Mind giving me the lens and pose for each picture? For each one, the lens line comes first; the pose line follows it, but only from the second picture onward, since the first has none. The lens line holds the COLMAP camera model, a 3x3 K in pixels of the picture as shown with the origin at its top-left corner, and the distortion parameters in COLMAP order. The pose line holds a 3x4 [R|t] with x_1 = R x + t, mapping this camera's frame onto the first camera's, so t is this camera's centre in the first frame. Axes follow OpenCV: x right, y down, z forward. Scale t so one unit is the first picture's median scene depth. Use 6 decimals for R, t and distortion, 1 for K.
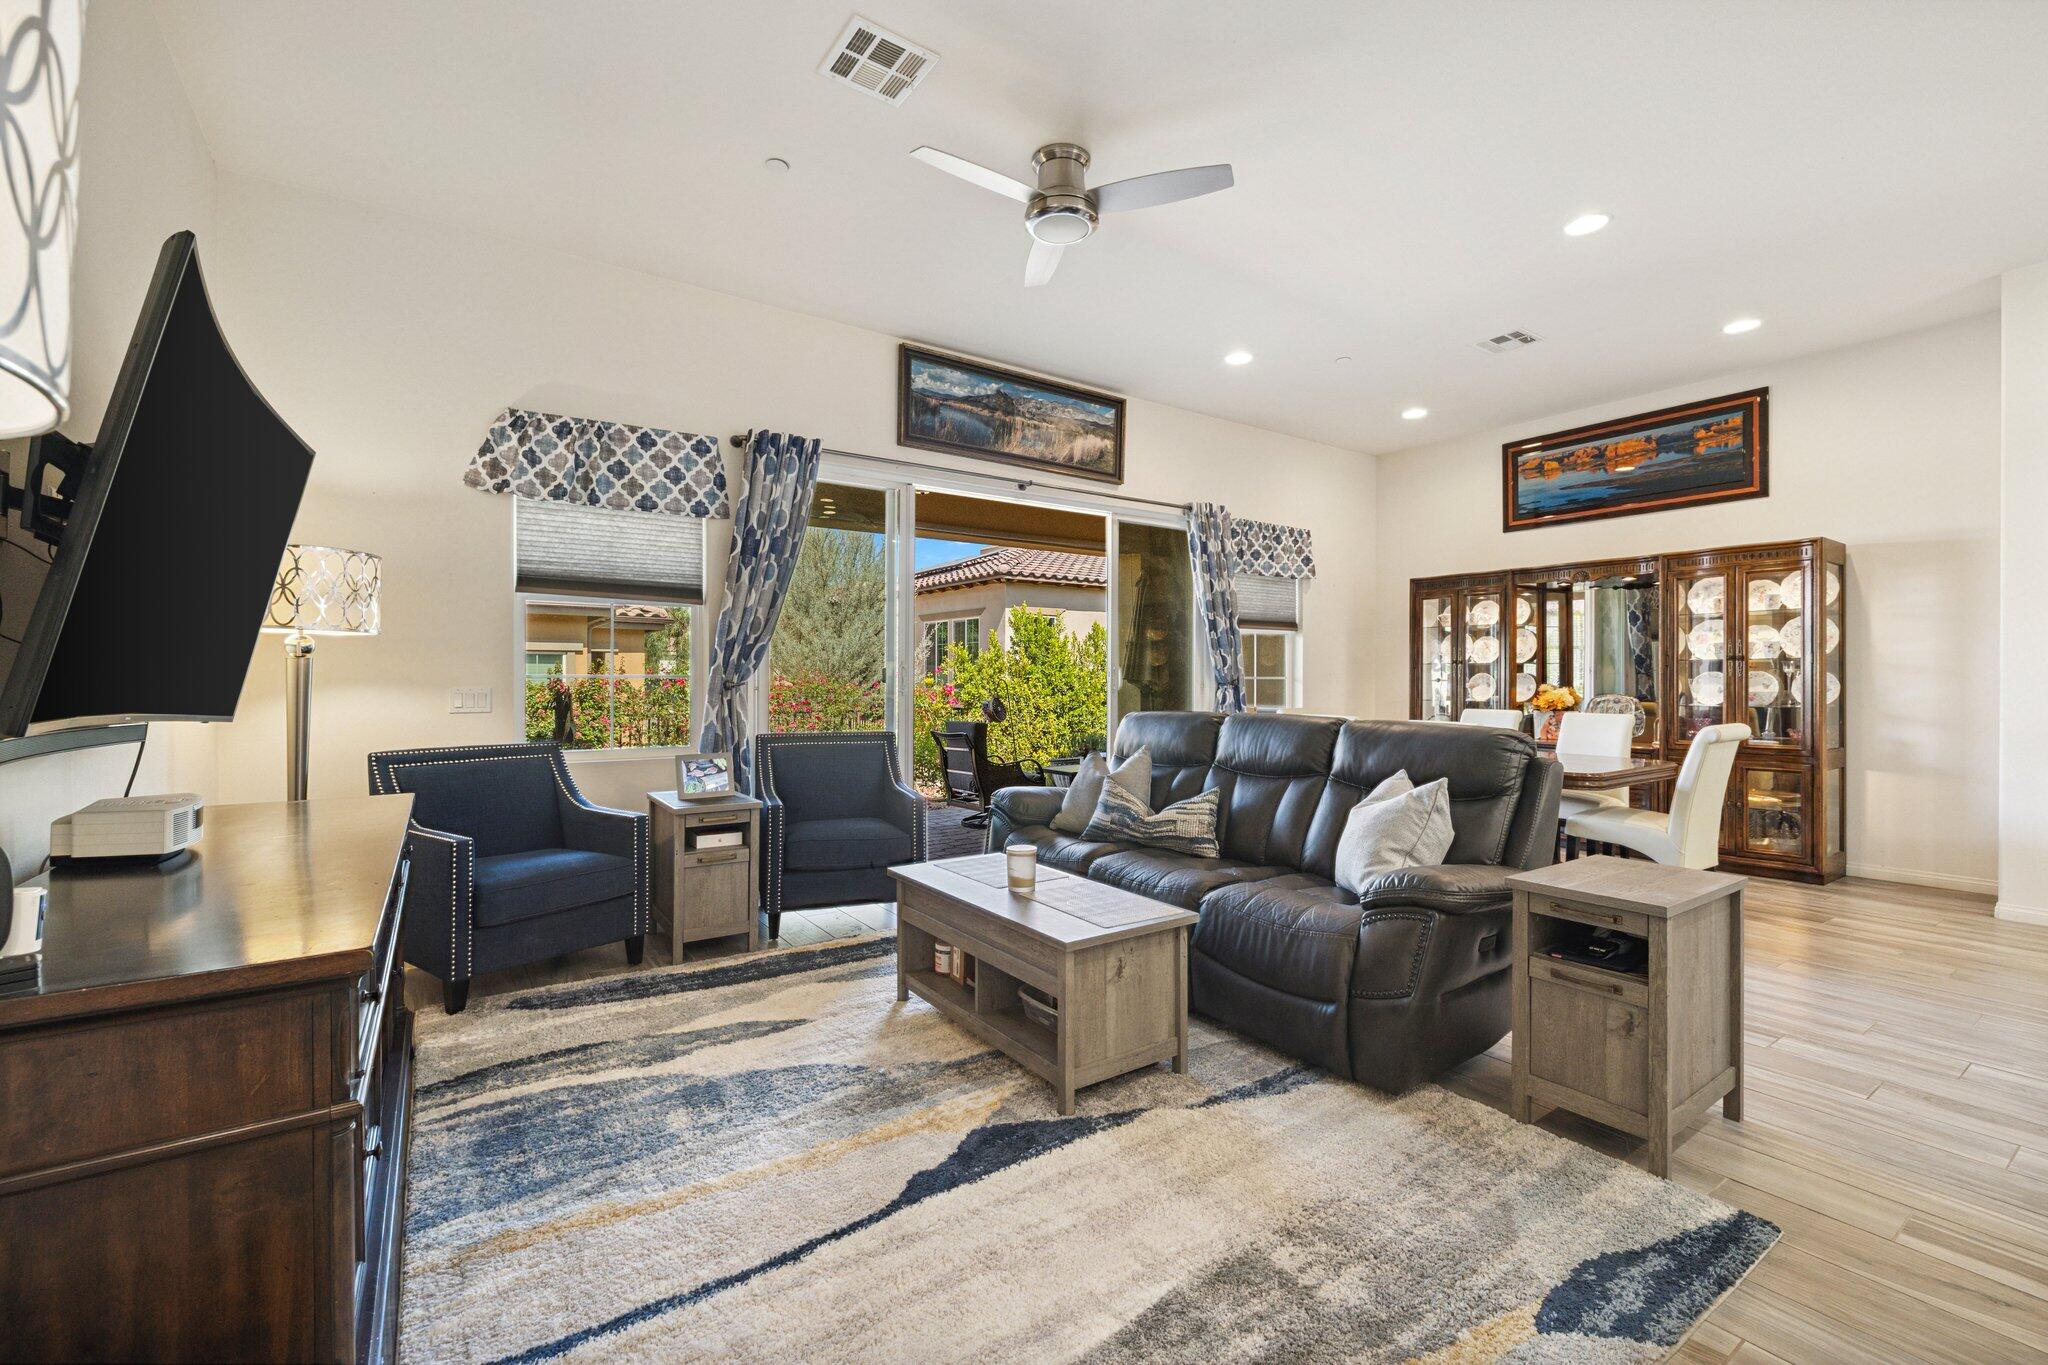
lens RADIAL K [[863.0, 0, 1025.4], [0, 863.0, 679.2], [0, 0, 1]] dist [-0.000269, -0.000309]
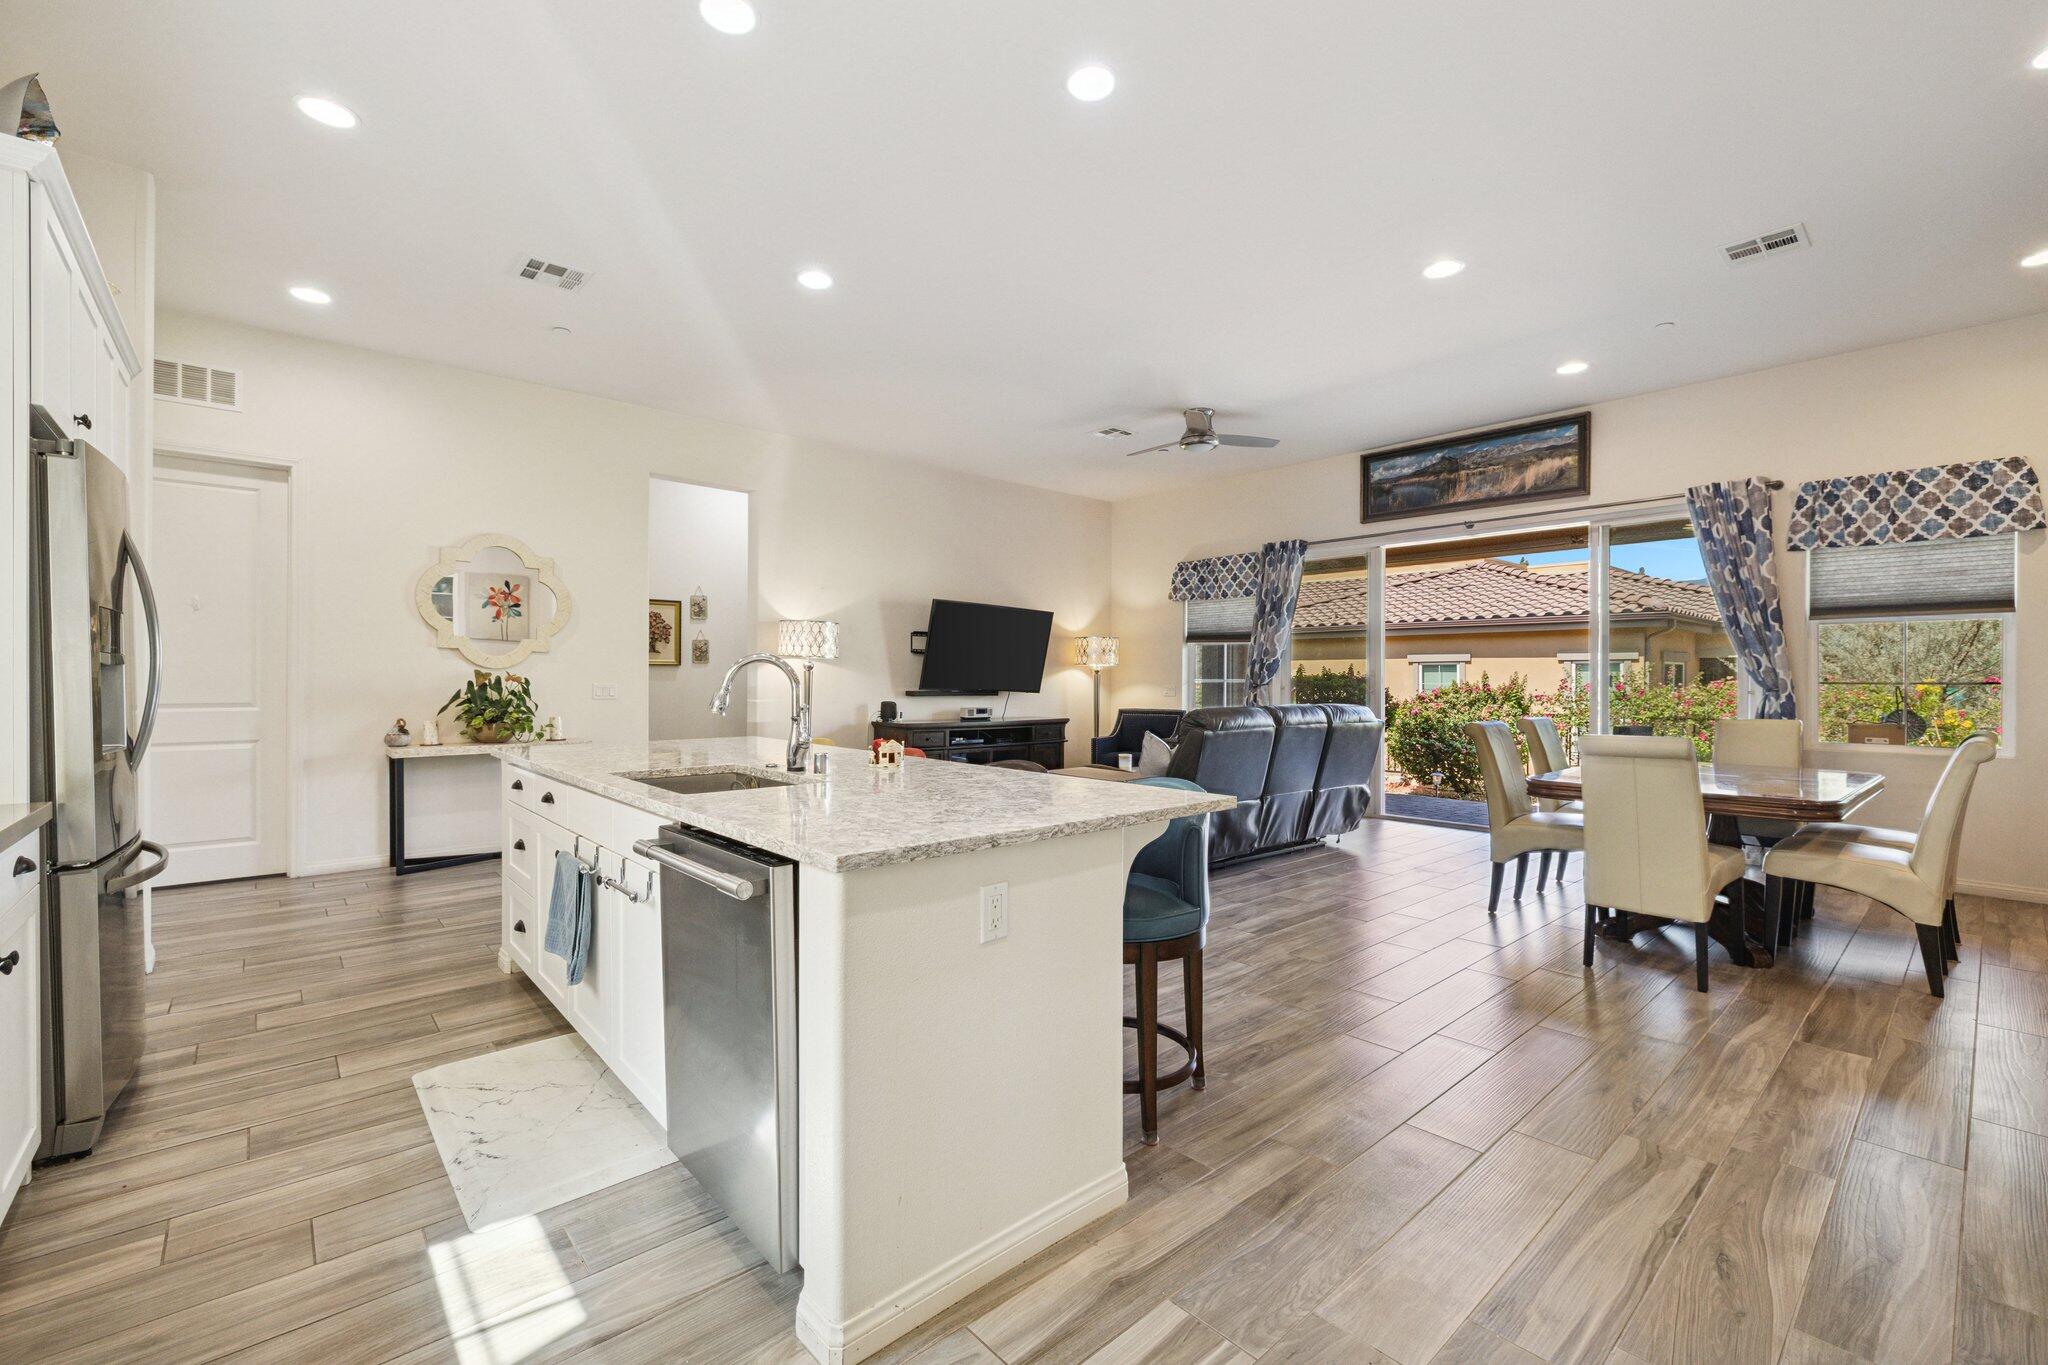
lens RADIAL K [[863.0, 0, 1025.4], [0, 863.0, 679.2], [0, 0, 1]] dist [-0.000269, -0.000309]
pose [[0.119833, -0.002950, -0.992790, 1.150962], [-0.005969, 0.999975, -0.003692, 0.002733], [0.992776, 0.006369, 0.119813, 0.234046]]
